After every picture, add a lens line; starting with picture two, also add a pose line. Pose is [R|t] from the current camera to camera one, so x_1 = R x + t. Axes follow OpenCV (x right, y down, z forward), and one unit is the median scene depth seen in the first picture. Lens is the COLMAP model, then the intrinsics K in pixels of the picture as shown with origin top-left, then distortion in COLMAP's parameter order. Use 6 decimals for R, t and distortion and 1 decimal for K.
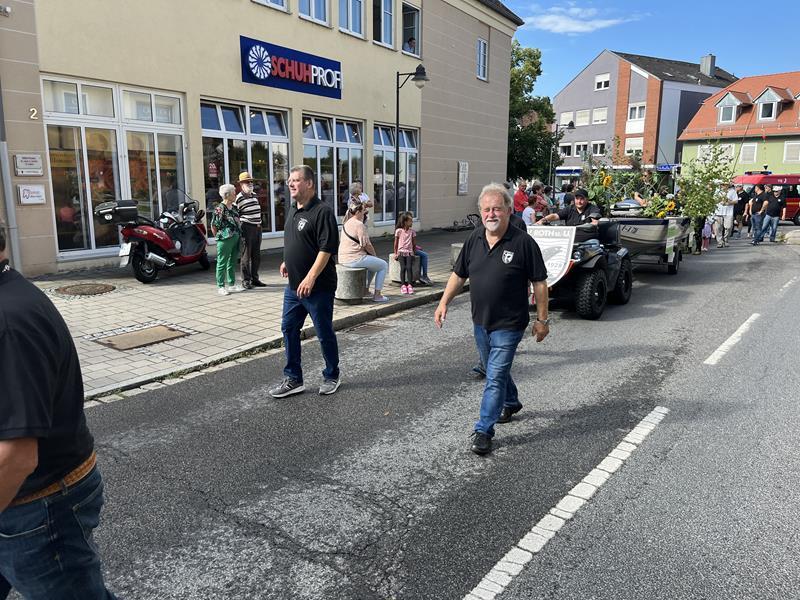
lens RADIAL K [[605.2, 0, 396.4], [0, 605.2, 286.3], [0, 0, 1]] dist [0.068938, -0.094943]
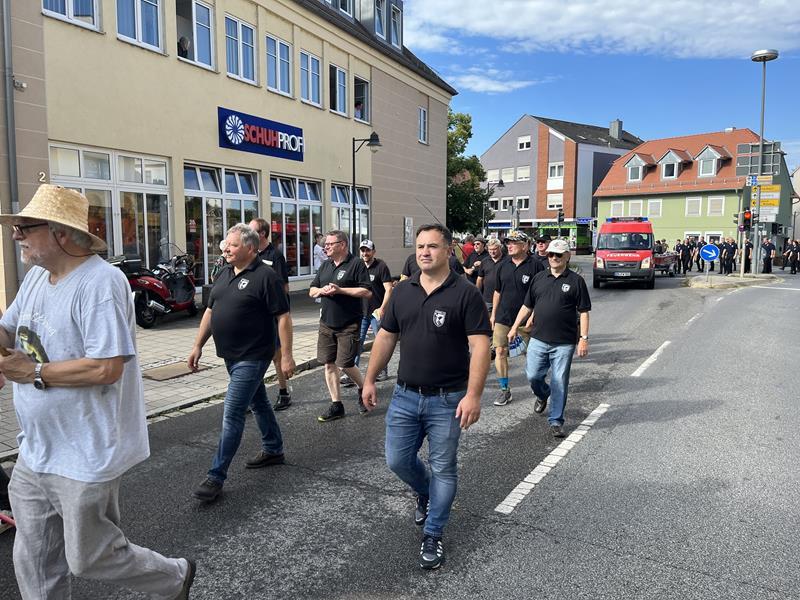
lens RADIAL K [[605.2, 0, 392.4], [0, 605.2, 296.3], [0, 0, 1]] dist [0.068938, -0.094943]
pose [[0.993944, -0.014844, 0.108882, -0.056393], [0.022110, 0.997586, -0.065829, 0.012943], [-0.107642, 0.067838, 0.991873, -0.097286]]
